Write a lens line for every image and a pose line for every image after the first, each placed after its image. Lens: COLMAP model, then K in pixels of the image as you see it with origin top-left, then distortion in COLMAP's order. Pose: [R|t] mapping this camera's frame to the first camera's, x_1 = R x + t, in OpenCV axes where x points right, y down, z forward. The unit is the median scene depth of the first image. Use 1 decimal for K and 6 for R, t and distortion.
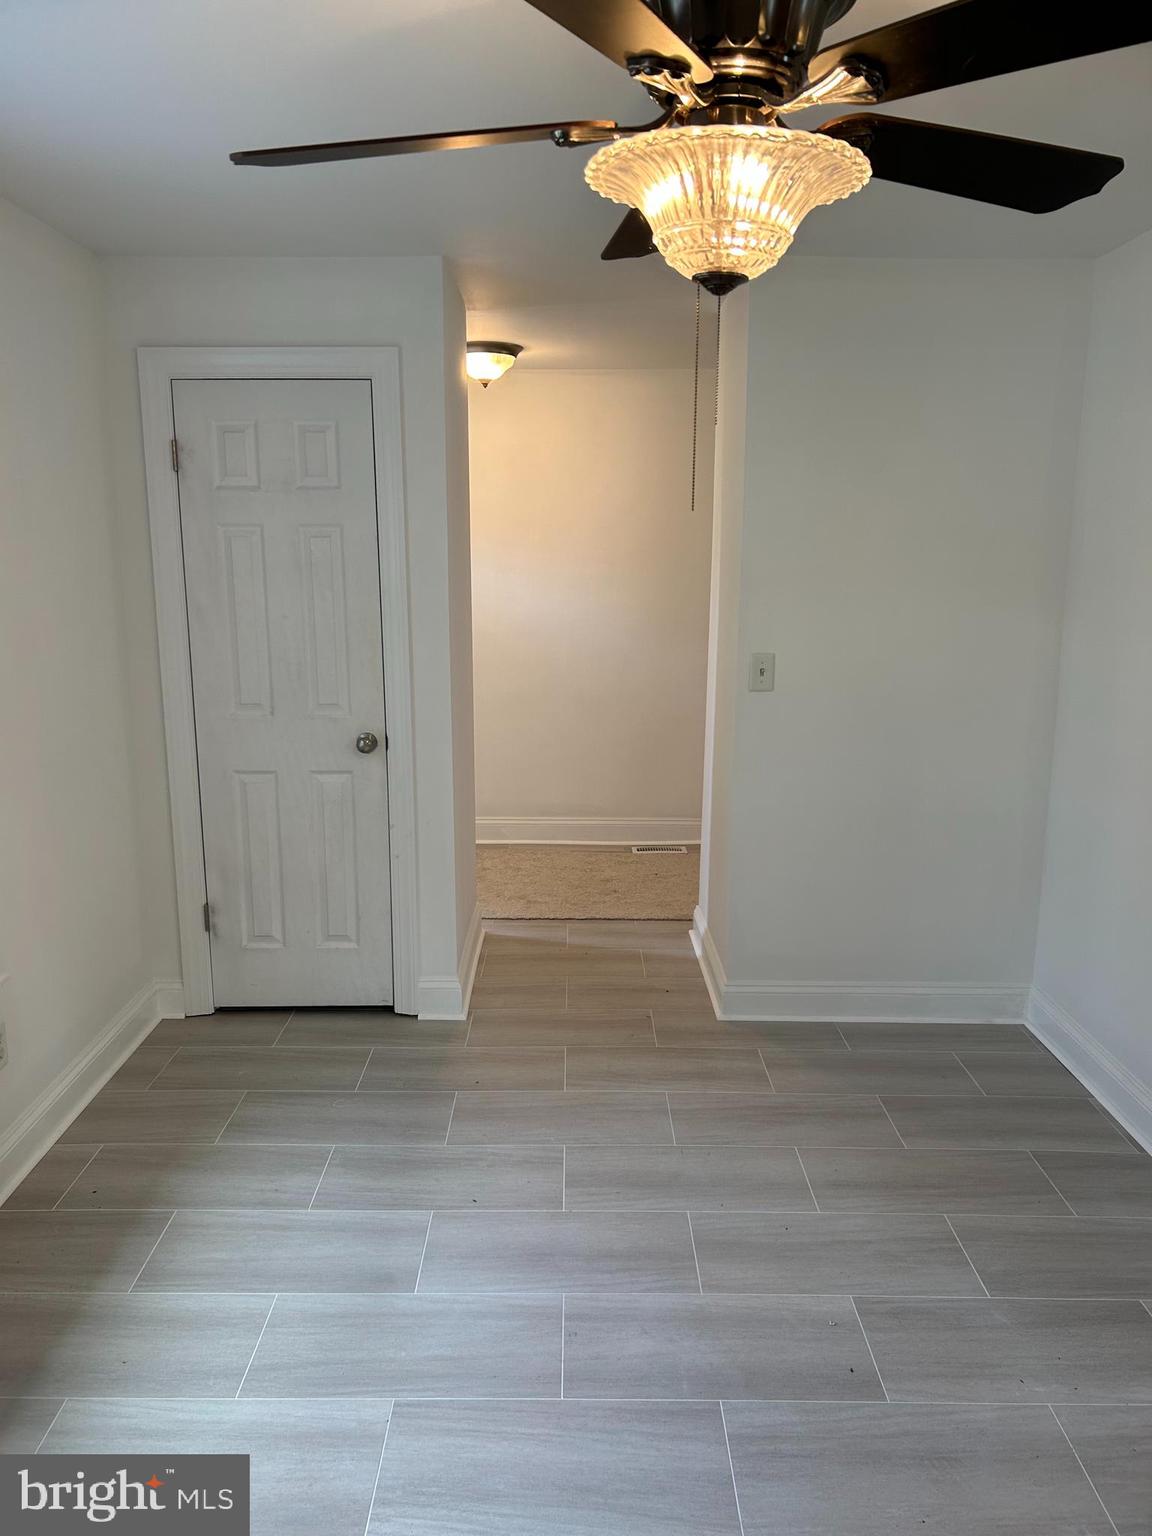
lens RADIAL K [[1157.1, 0, 566.6], [0, 1157.1, 774.8], [0, 0, 1]] dist [0.049408, -0.050920]
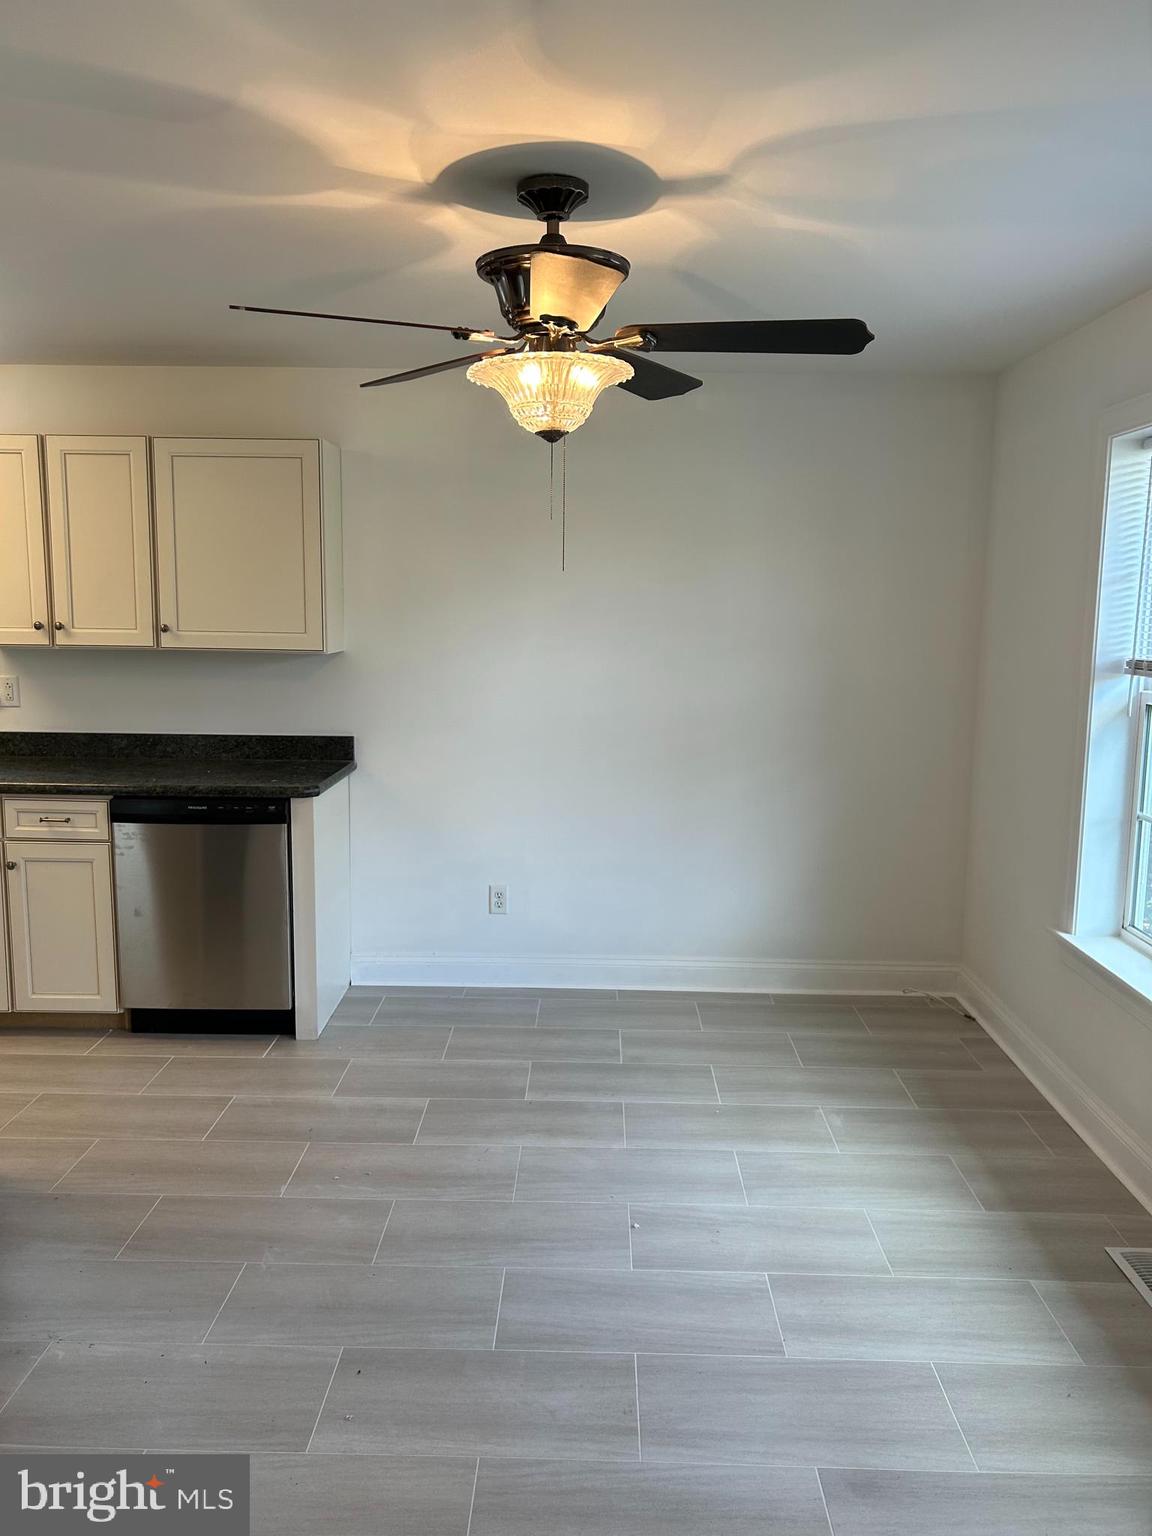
lens RADIAL K [[1157.1, 0, 578.2], [0, 1157.1, 764.6], [0, 0, 1]] dist [0.049408, -0.050920]
pose [[-0.999754, -0.020338, 0.008895, 0.045426], [-0.016237, 0.943243, 0.331706, -0.316743], [-0.015136, 0.331480, -0.943341, 1.631201]]
